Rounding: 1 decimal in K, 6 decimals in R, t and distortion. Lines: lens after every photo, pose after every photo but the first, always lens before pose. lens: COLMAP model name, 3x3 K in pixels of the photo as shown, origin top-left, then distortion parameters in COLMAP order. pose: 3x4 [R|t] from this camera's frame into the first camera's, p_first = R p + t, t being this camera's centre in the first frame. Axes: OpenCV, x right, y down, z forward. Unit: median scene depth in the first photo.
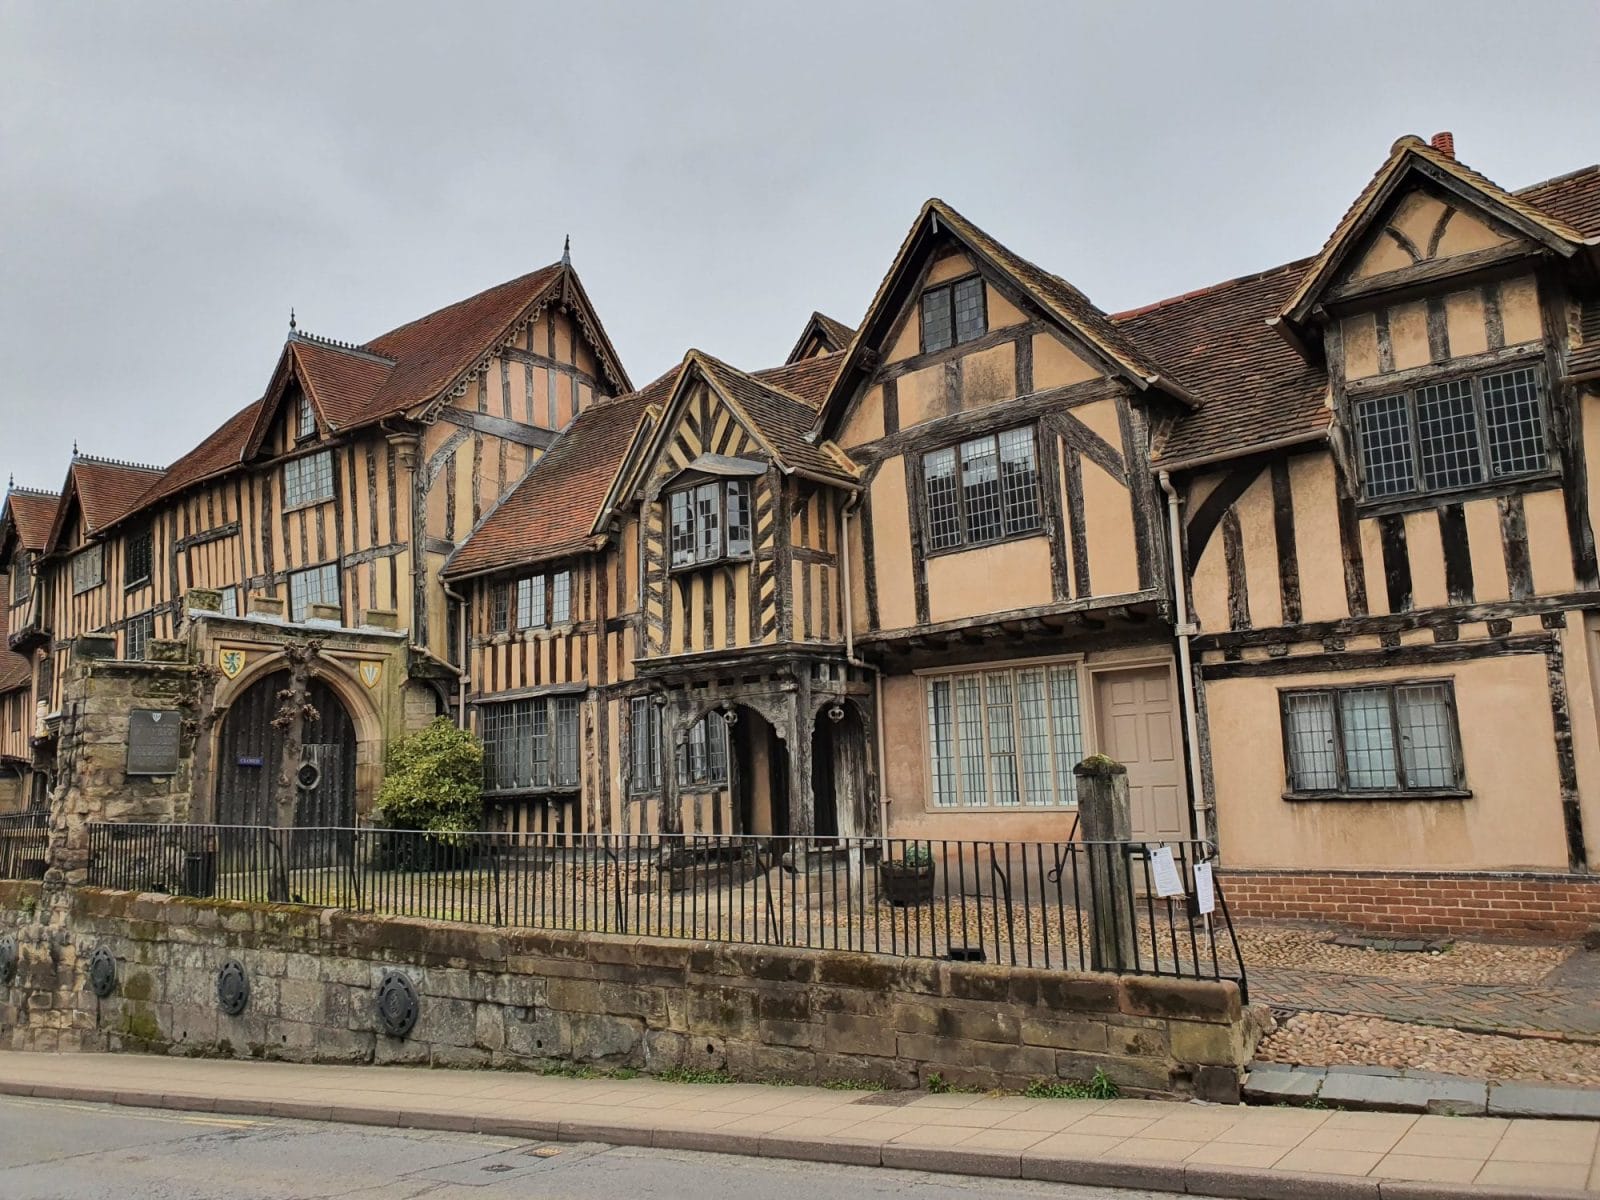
lens RADIAL K [[1267.9, 0, 800.0], [0, 1267.9, 574.1], [0, 0, 1]] dist [-0.003199, -0.003696]
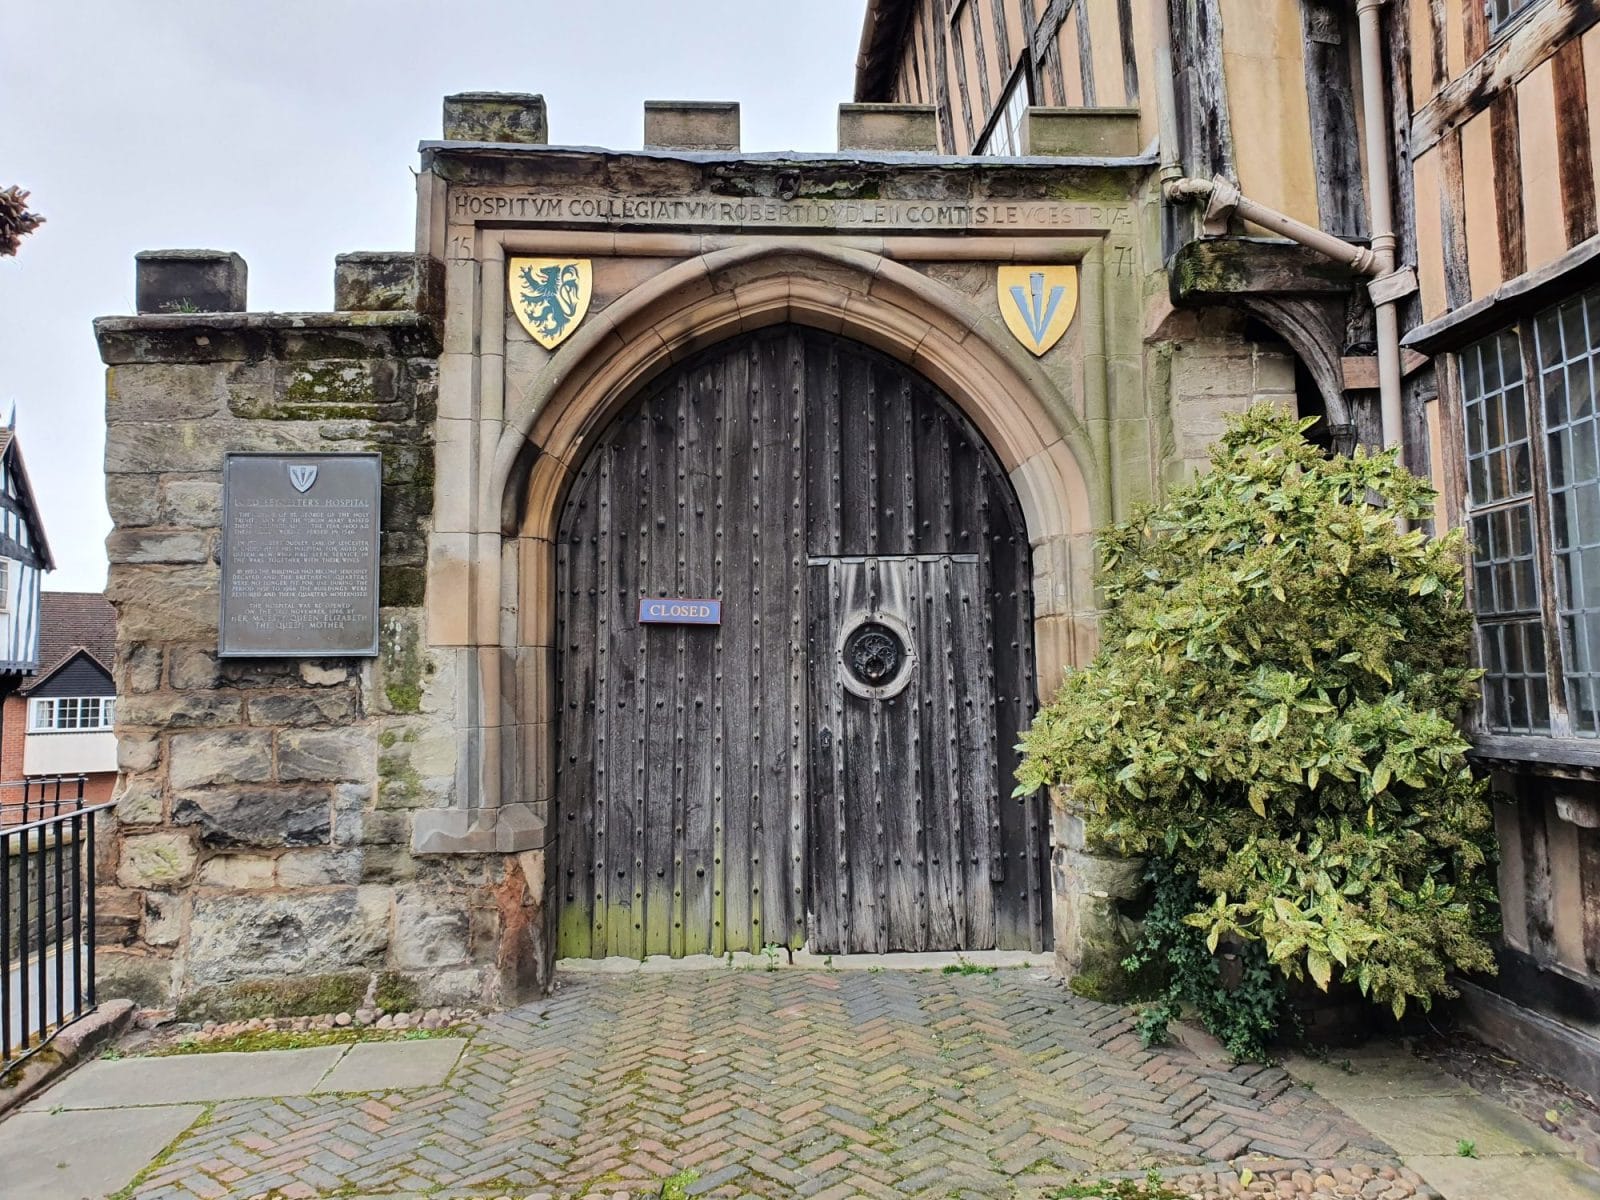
lens RADIAL K [[1267.9, 0, 800.0], [0, 1267.9, 574.1], [0, 0, 1]] dist [-0.003199, -0.003696]
pose [[0.686393, -0.039388, -0.726163, -0.174106], [0.118642, 0.991219, 0.058380, 0.119343], [0.717487, -0.126225, 0.685039, 0.779672]]
